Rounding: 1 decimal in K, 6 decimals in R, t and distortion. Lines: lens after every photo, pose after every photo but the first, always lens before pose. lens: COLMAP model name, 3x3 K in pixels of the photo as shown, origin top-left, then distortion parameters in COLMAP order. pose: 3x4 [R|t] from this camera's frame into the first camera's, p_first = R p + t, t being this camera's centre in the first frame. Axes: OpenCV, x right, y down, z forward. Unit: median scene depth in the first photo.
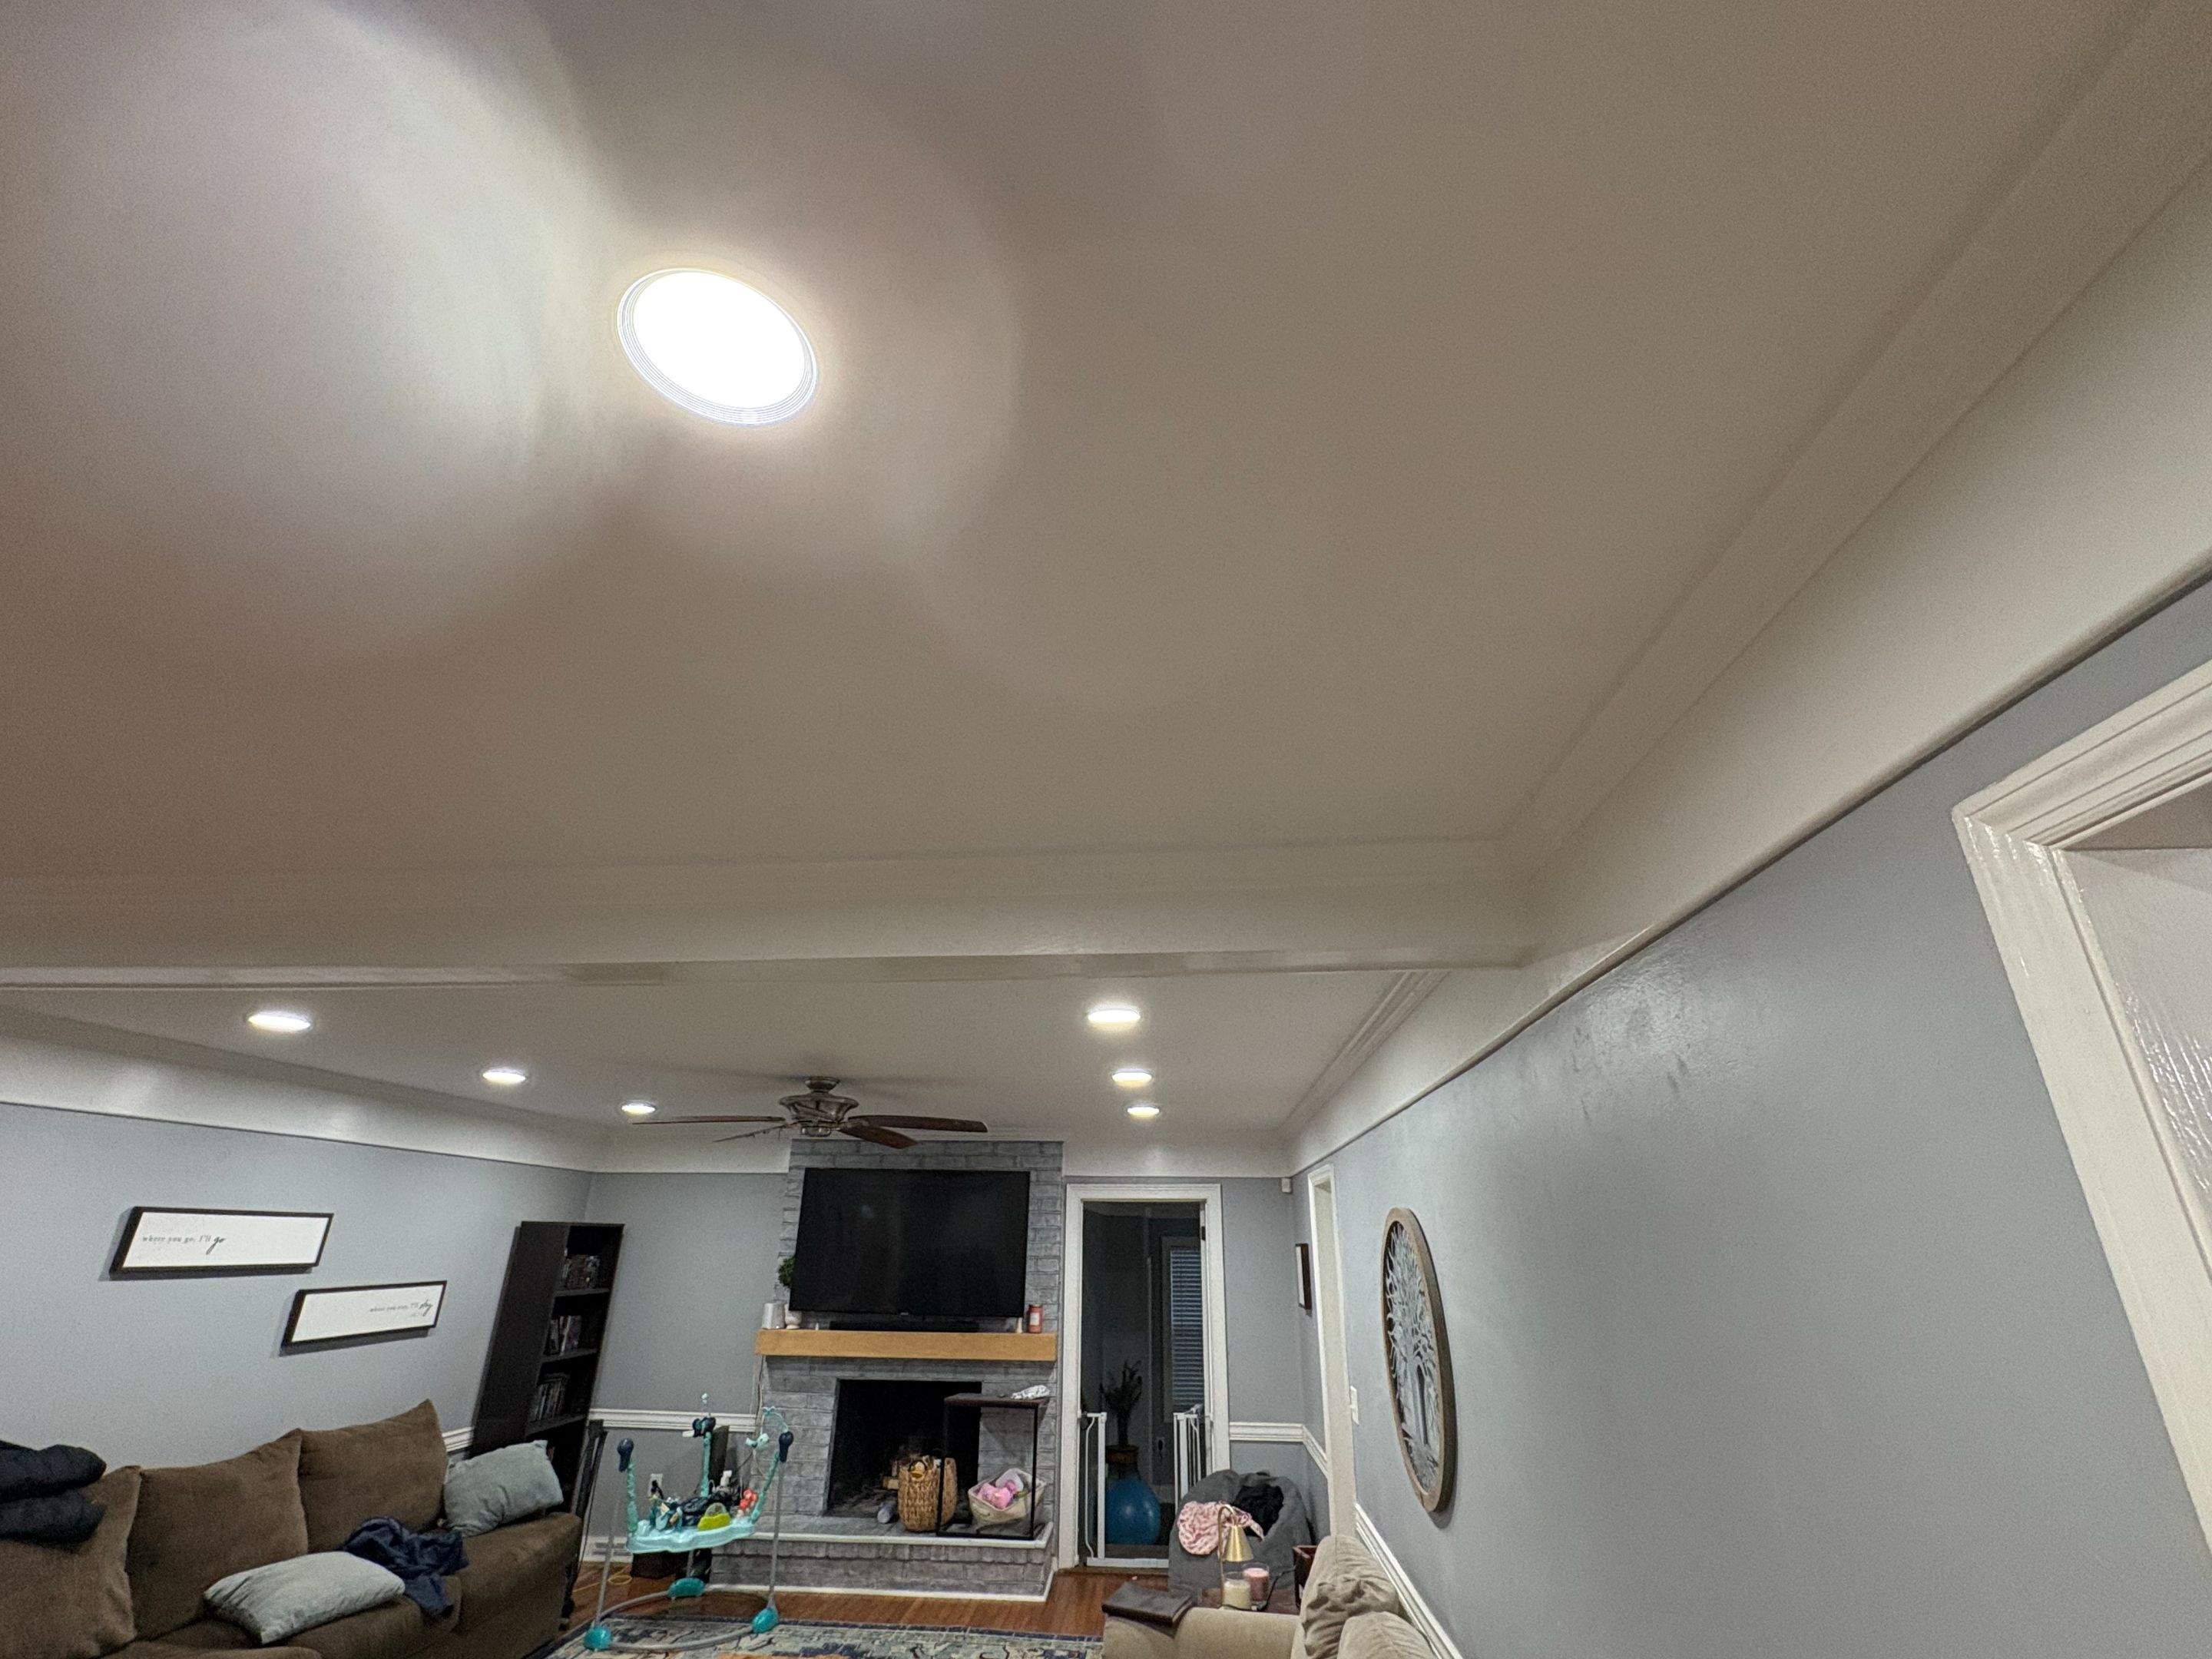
lens RADIAL K [[1001.4, 0, 1106.0], [0, 1001.4, 829.5], [0, 0, 1]] dist [0.000720, -0.000100]
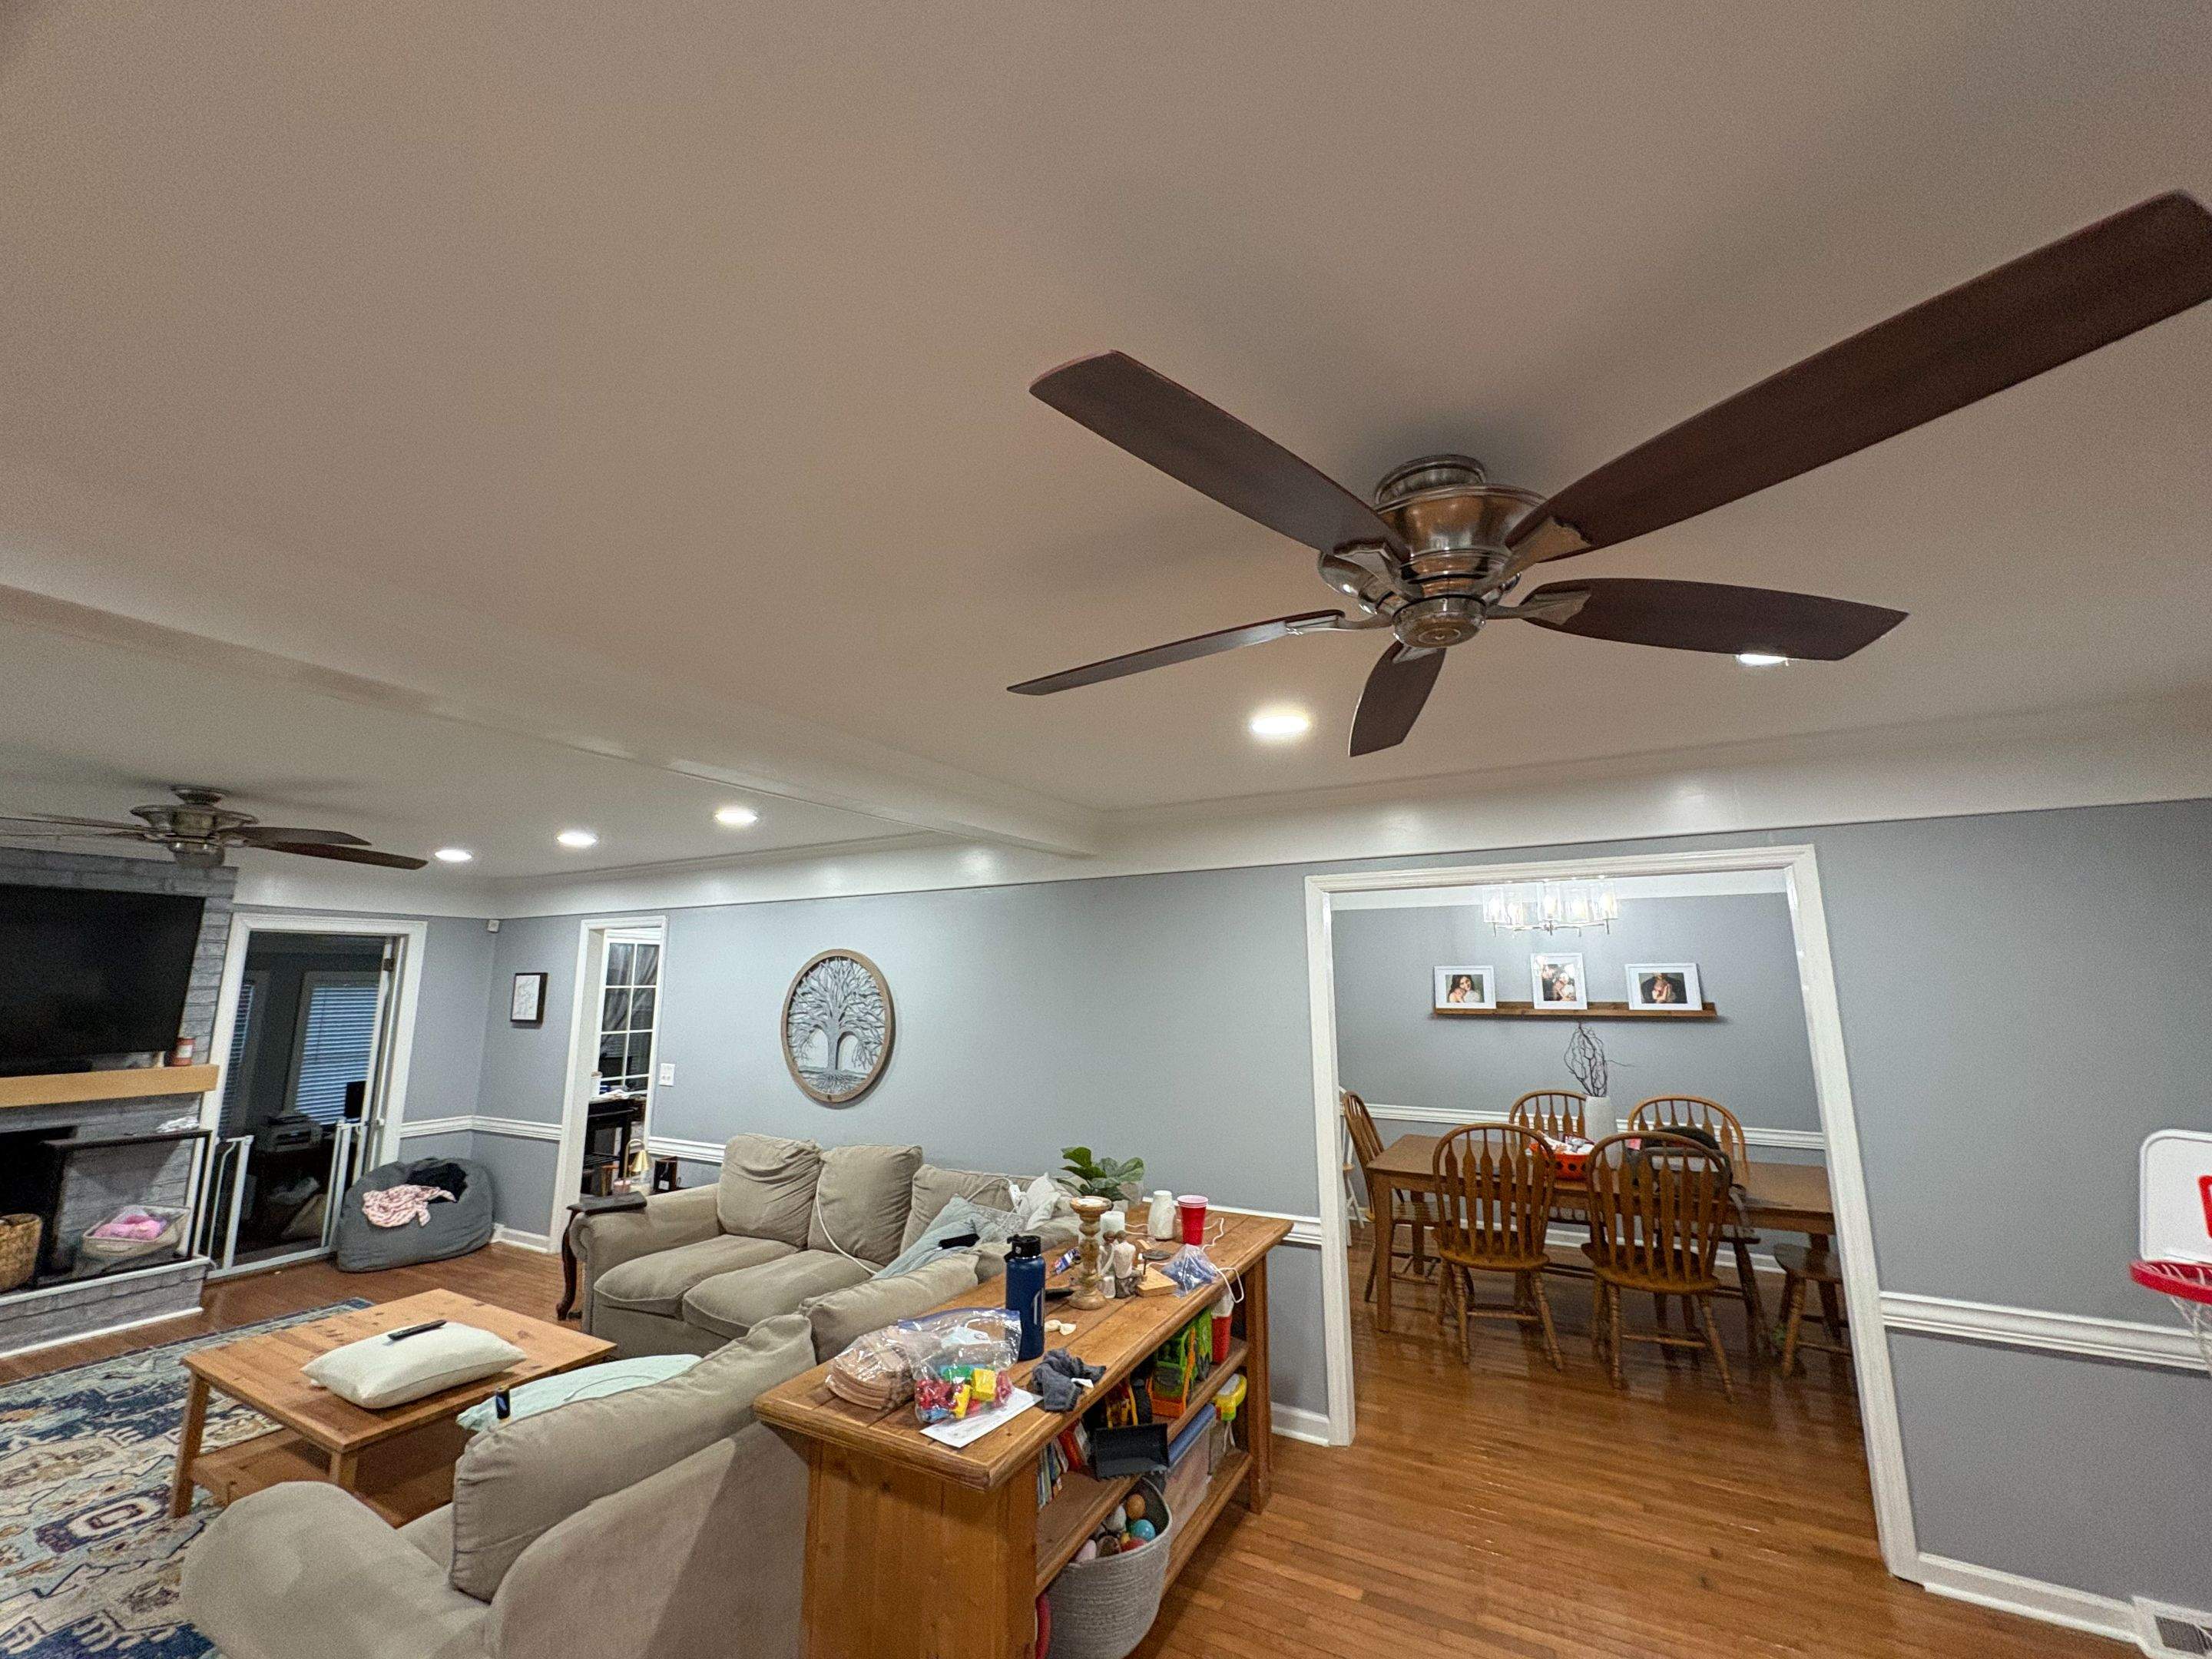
lens RADIAL K [[900.7, 0, 1106.0], [0, 900.7, 829.5], [0, 0, 1]] dist [0.004105, 0.000240]
pose [[0.408614, 0.145418, 0.901048, -0.506146], [-0.339810, 0.940491, 0.002316, 0.014460], [-0.847091, -0.307131, 0.433712, -0.000747]]
